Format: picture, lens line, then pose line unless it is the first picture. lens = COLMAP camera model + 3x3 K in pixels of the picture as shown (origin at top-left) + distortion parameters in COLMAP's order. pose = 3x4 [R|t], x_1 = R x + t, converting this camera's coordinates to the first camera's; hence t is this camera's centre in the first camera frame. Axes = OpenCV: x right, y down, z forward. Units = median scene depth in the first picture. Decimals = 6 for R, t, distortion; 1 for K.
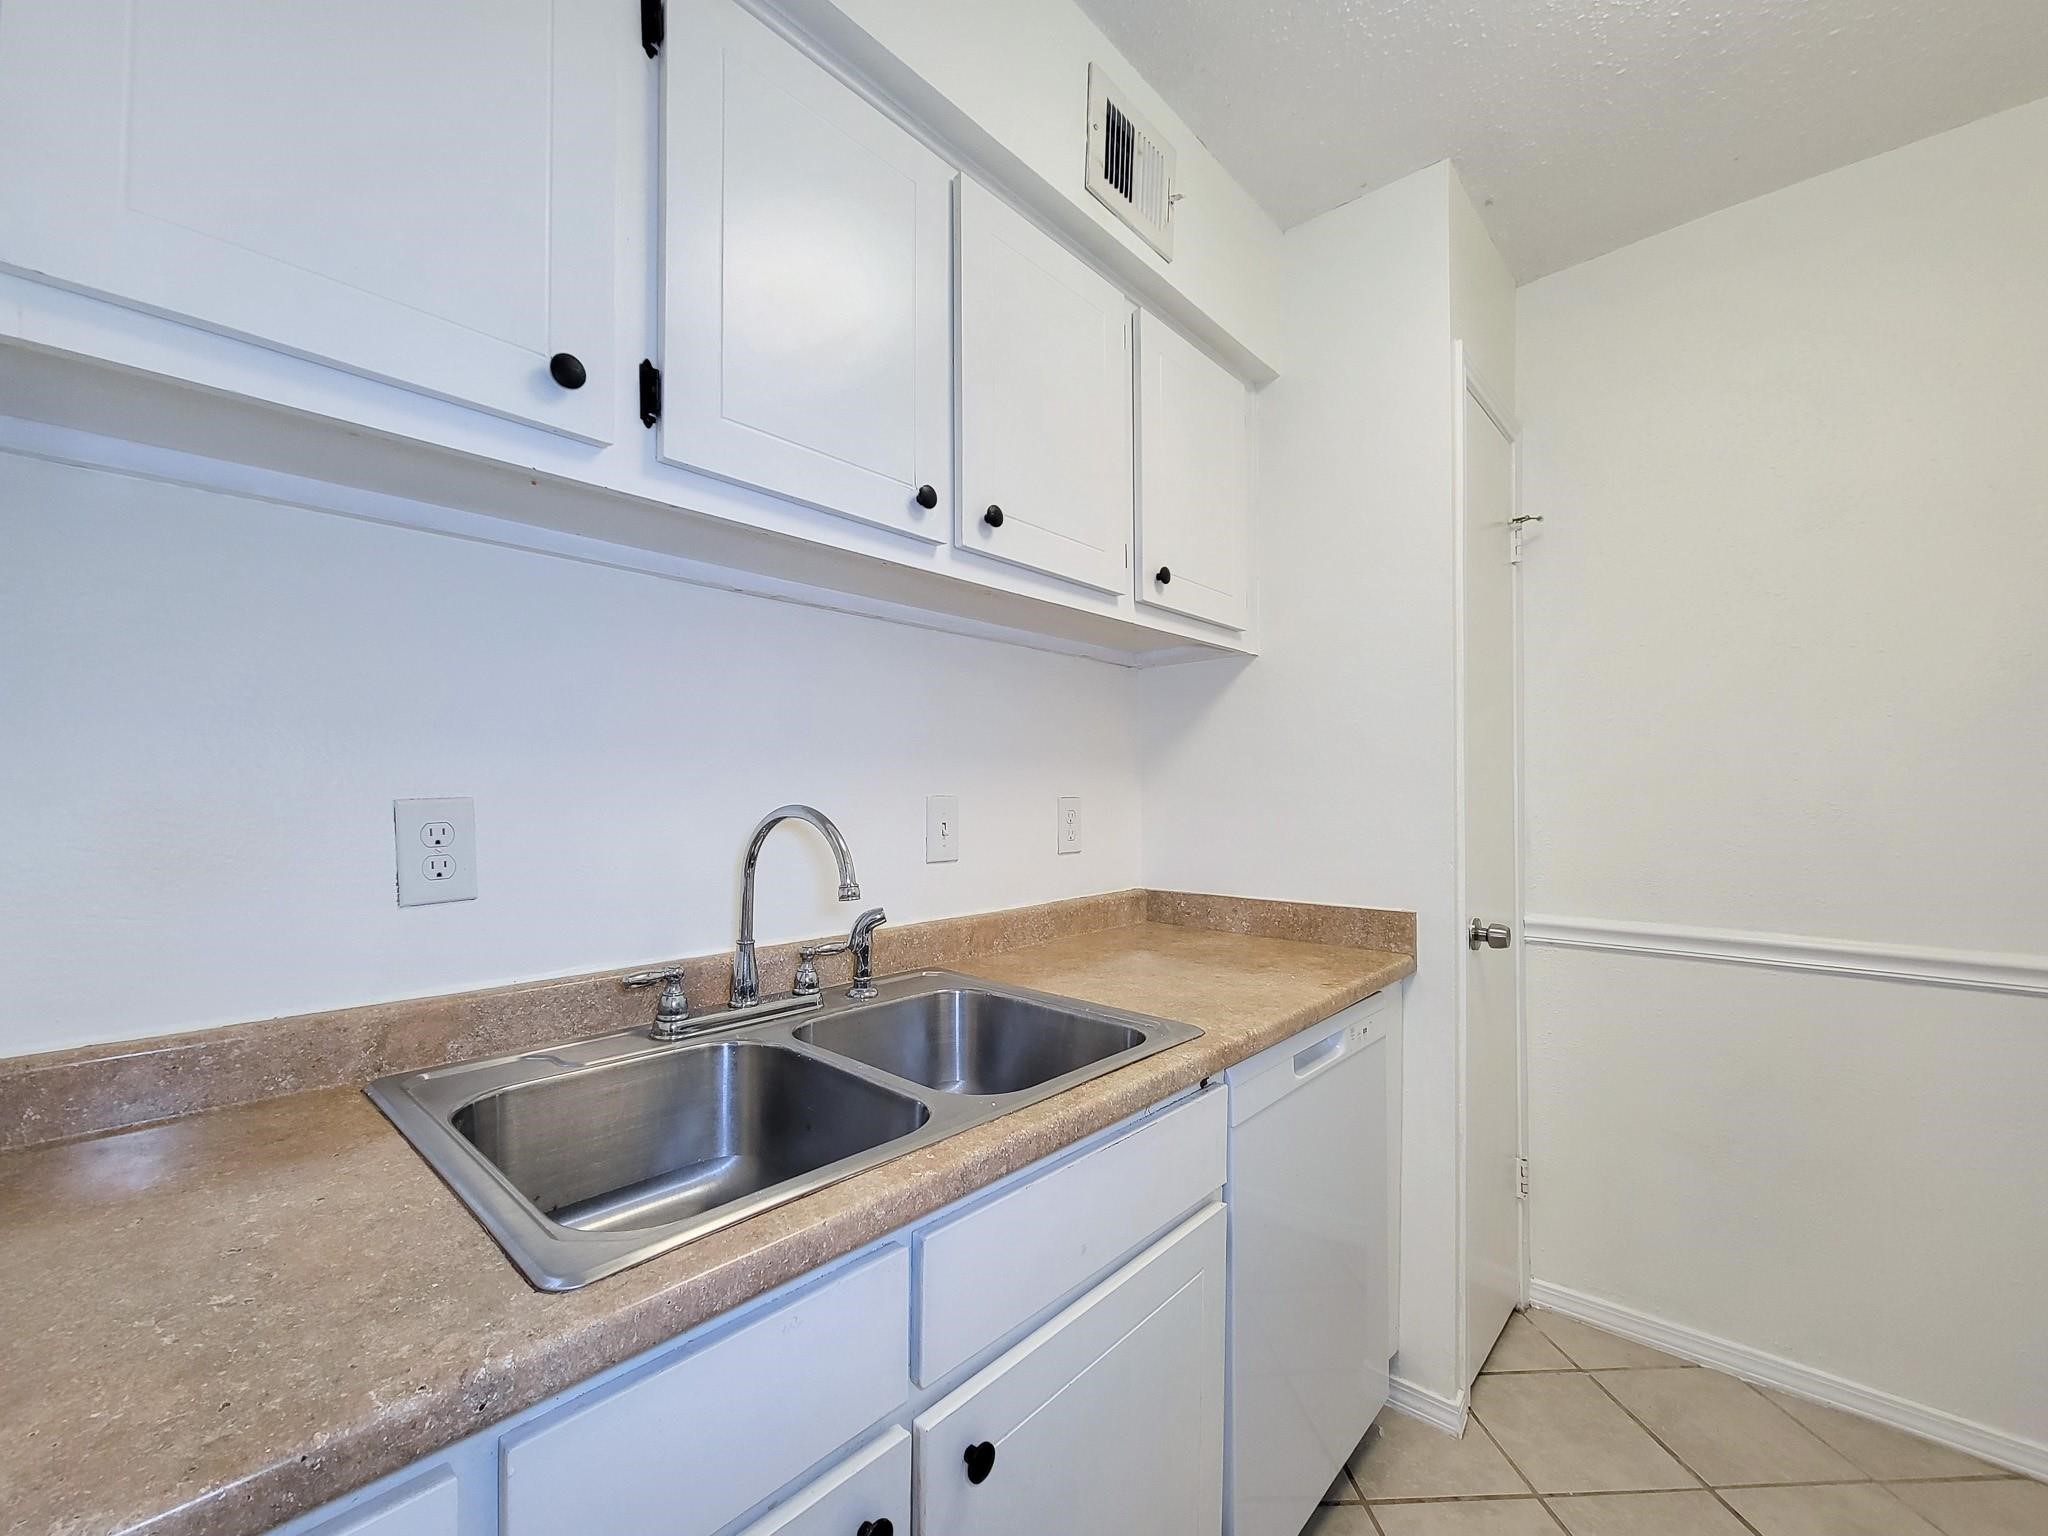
lens RADIAL K [[847.3, 0, 996.3], [0, 847.3, 795.5], [0, 0, 1]] dist [0.005963, -0.003856]
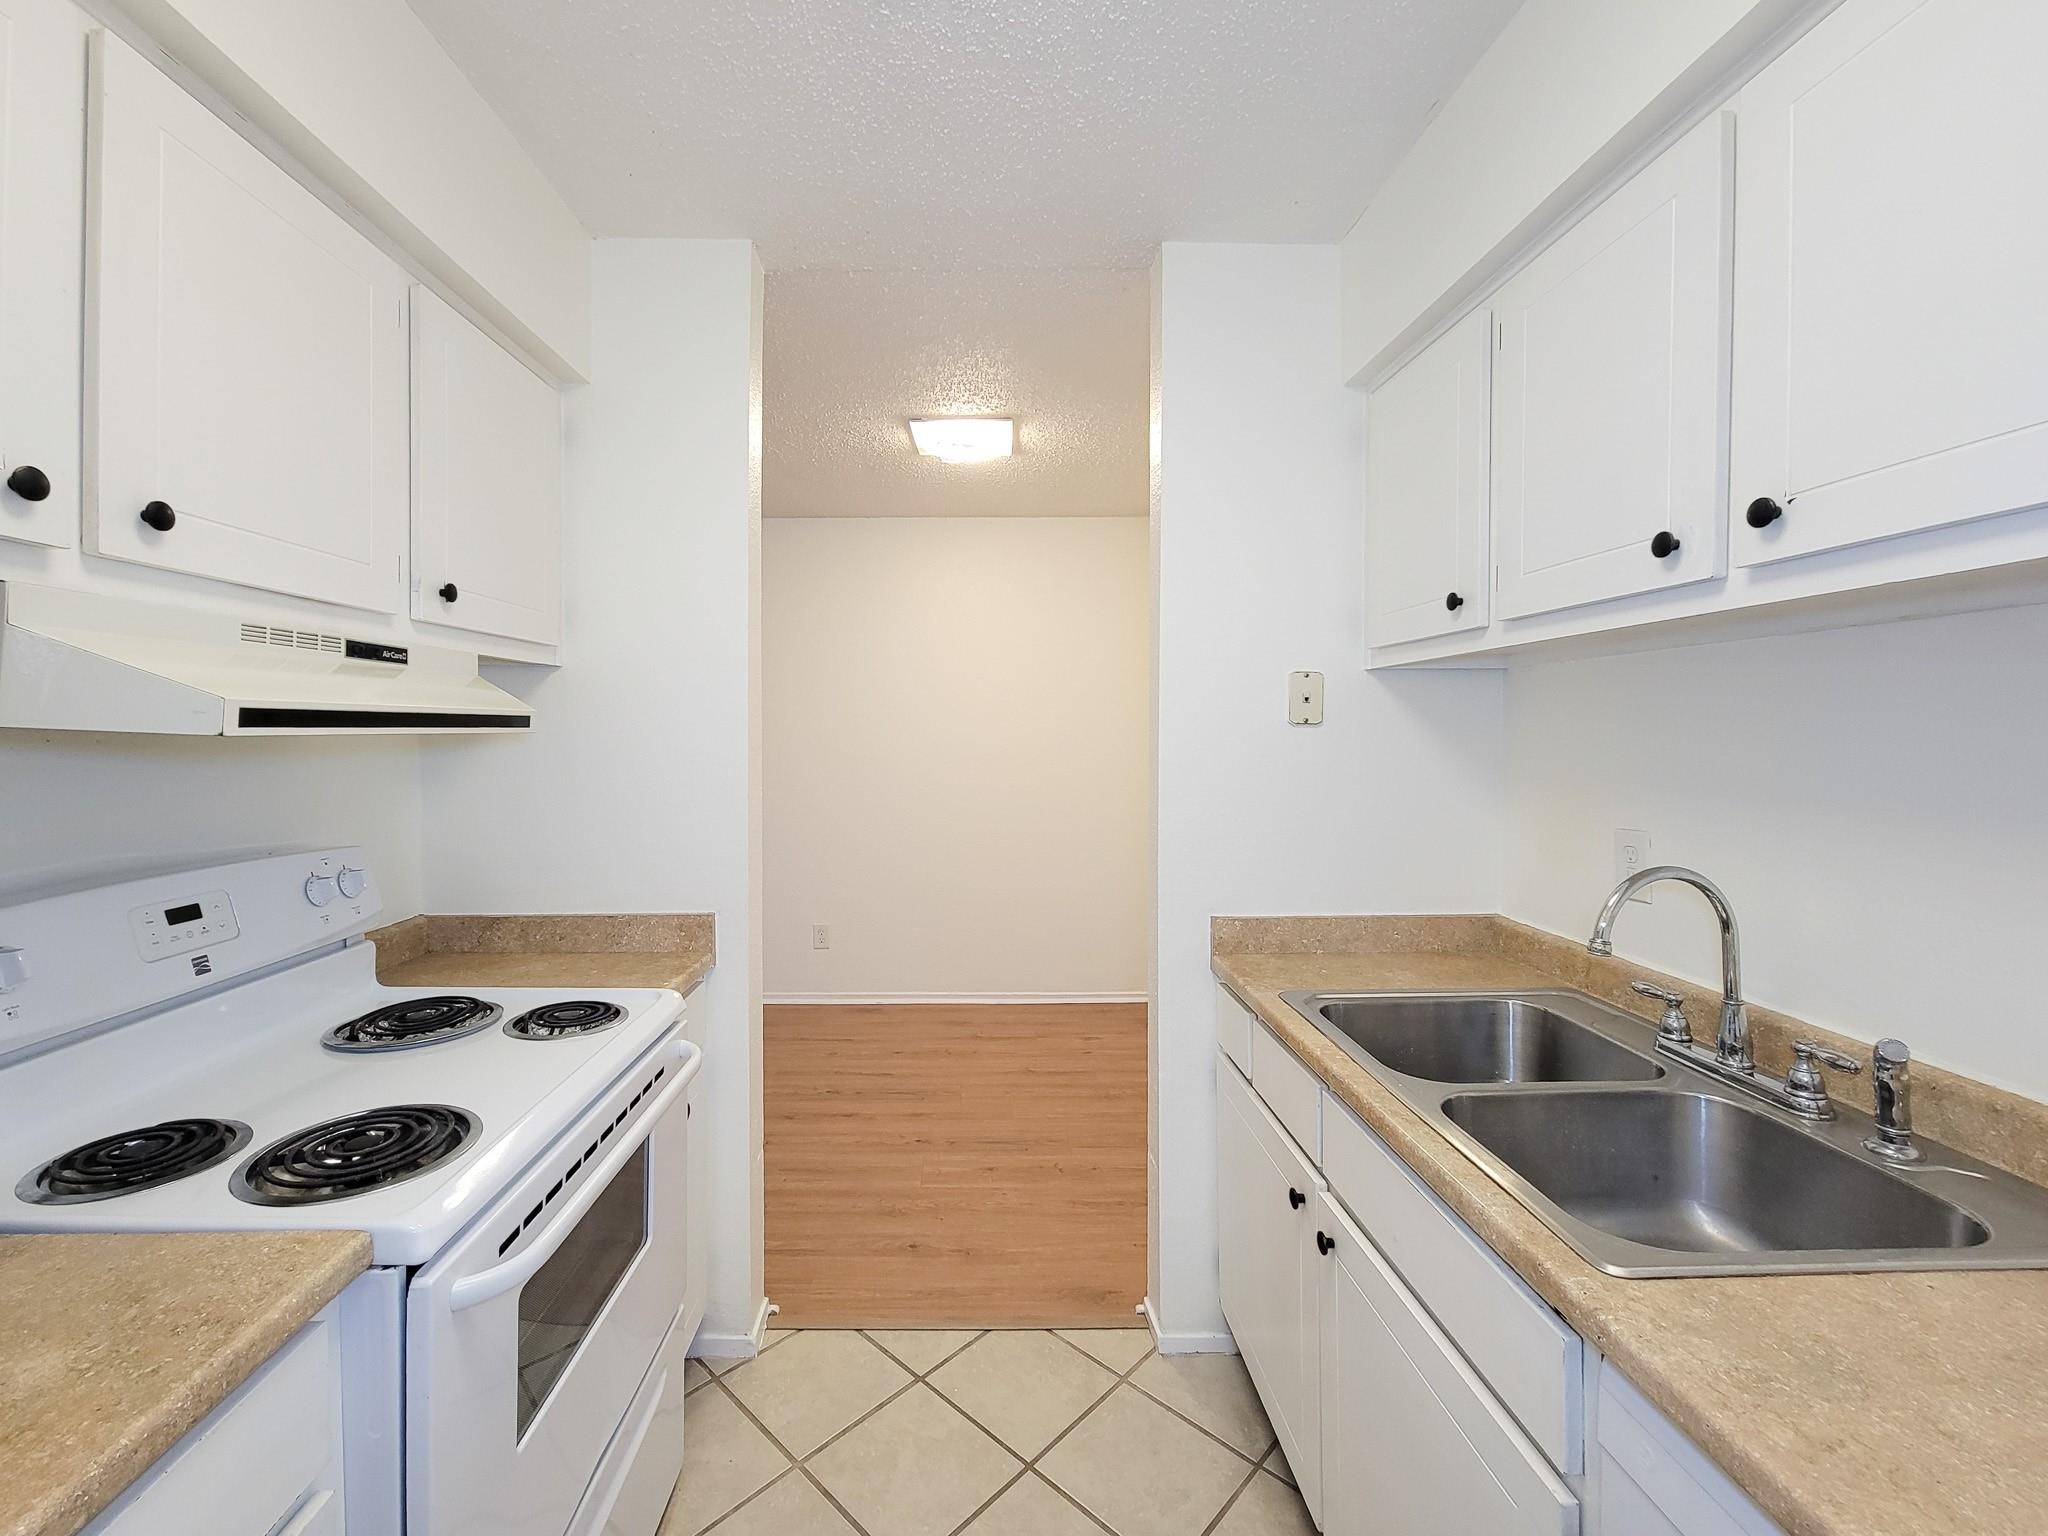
lens RADIAL K [[847.3, 0, 980.0], [0, 847.3, 720.2], [0, 0, 1]] dist [0.005963, -0.003856]
pose [[-0.726865, -0.010652, -0.686697, 0.899159], [0.005460, 0.999758, -0.021287, -0.121847], [0.686758, -0.019222, -0.726632, 0.971520]]
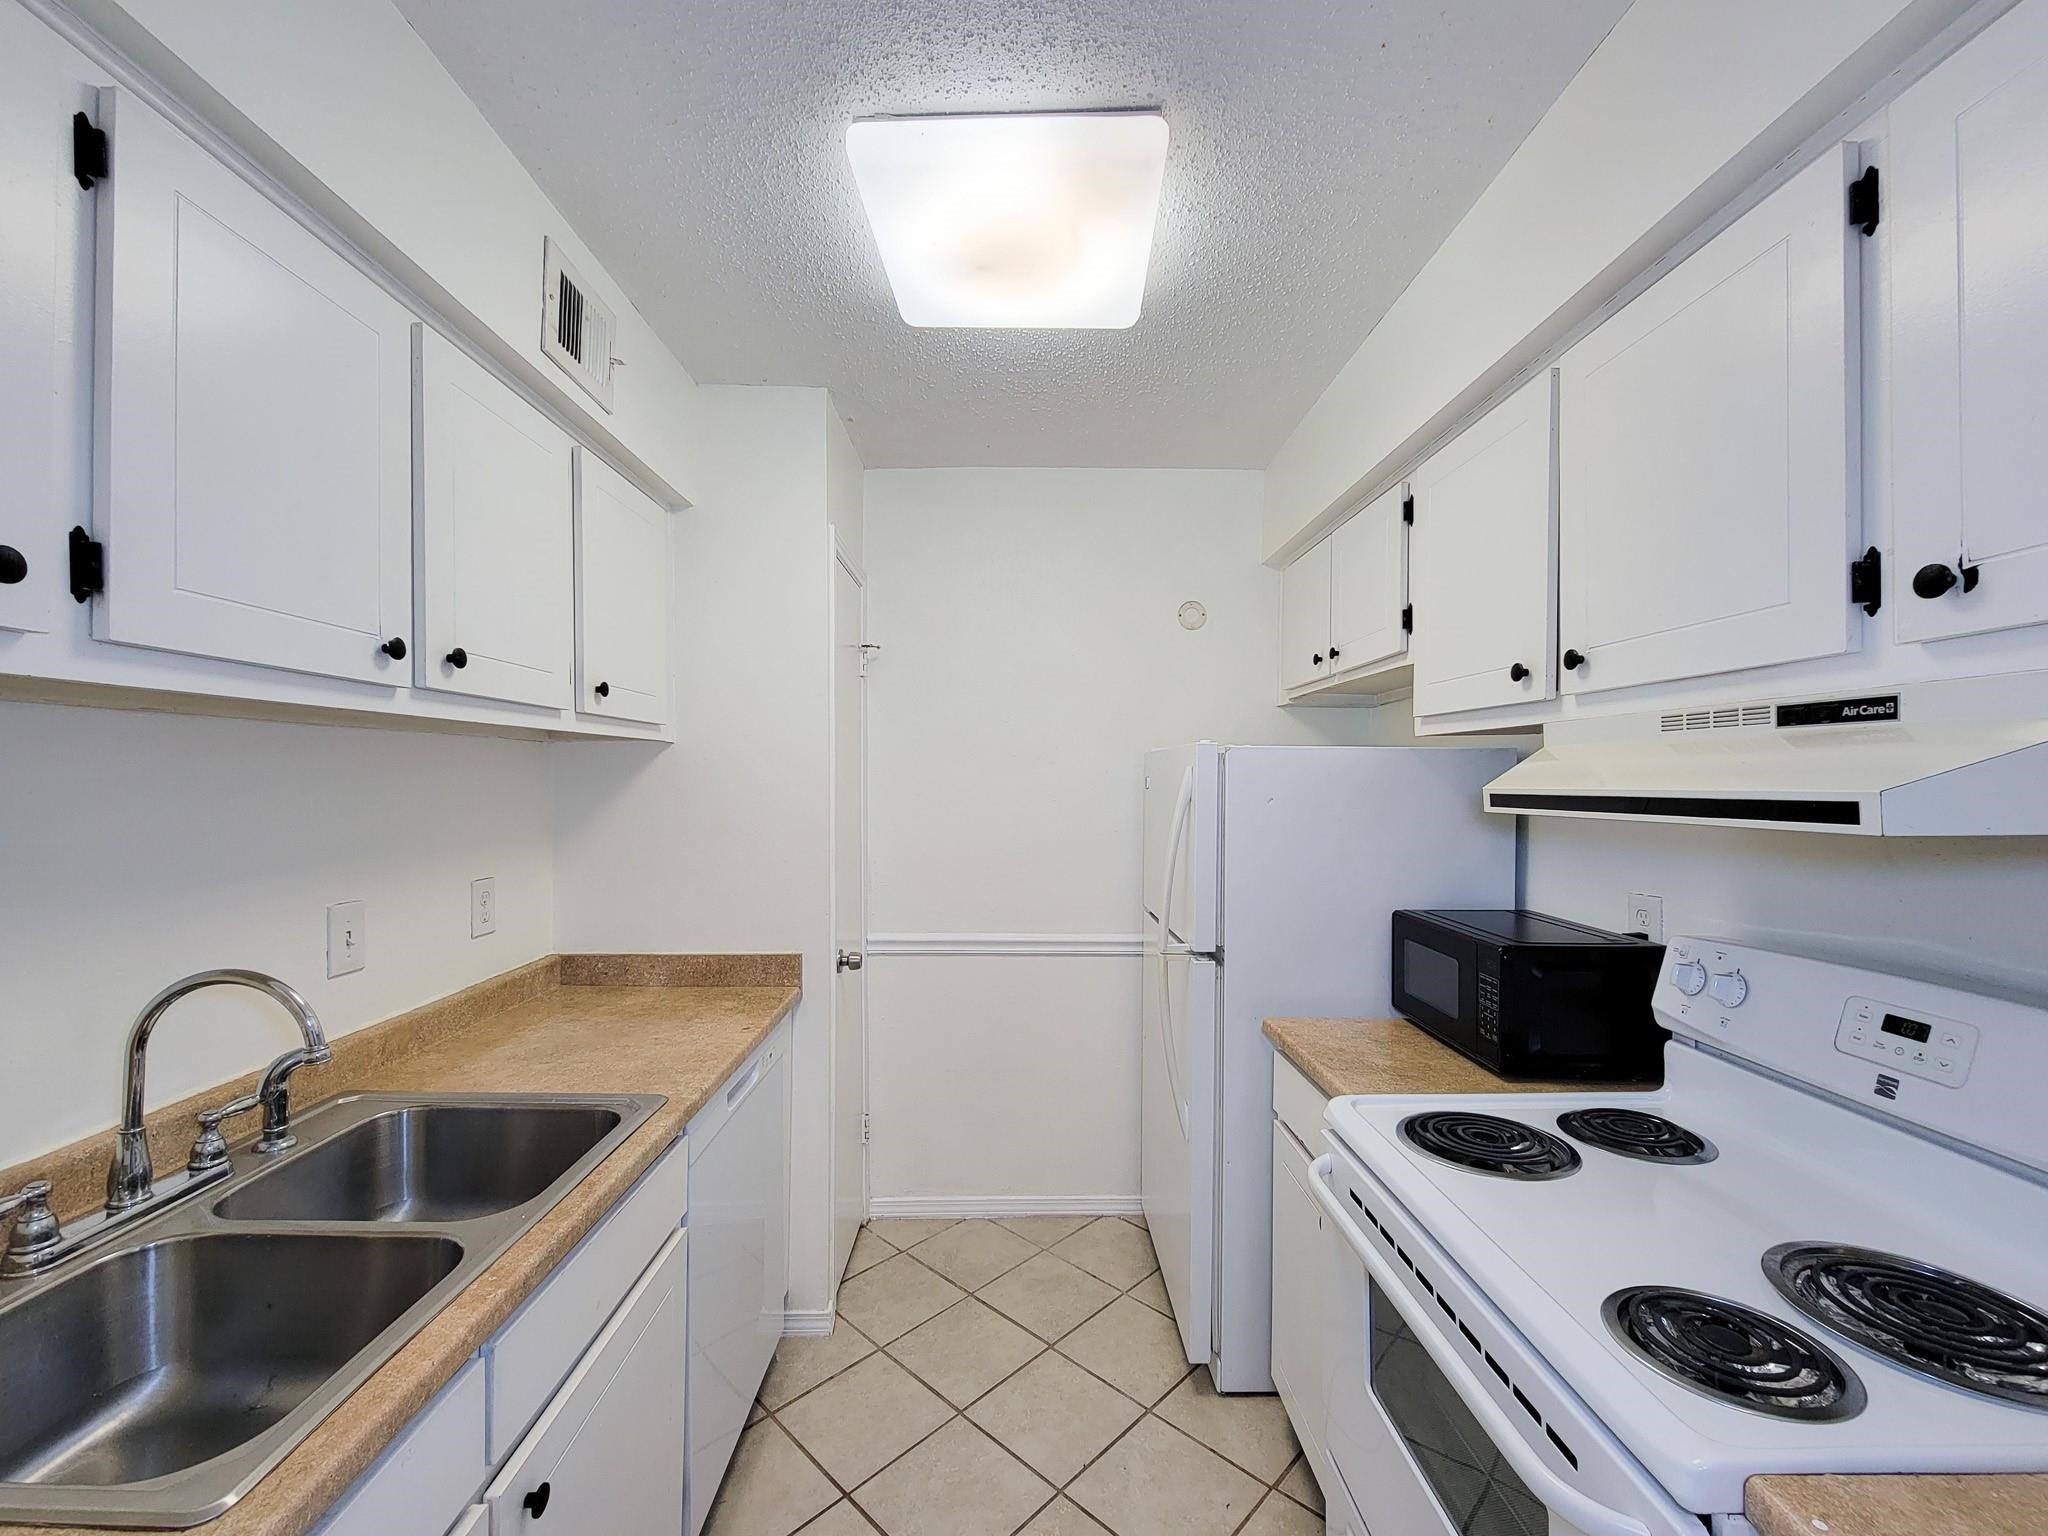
lens RADIAL K [[847.3, 0, 1029.3], [0, 847.3, 785.6], [0, 0, 1]] dist [0.005963, -0.003856]
pose [[0.716345, -0.001803, 0.697744, -0.207315], [-0.005608, 0.999949, 0.008342, -0.164878], [-0.697724, -0.009888, 0.716299, -0.226080]]
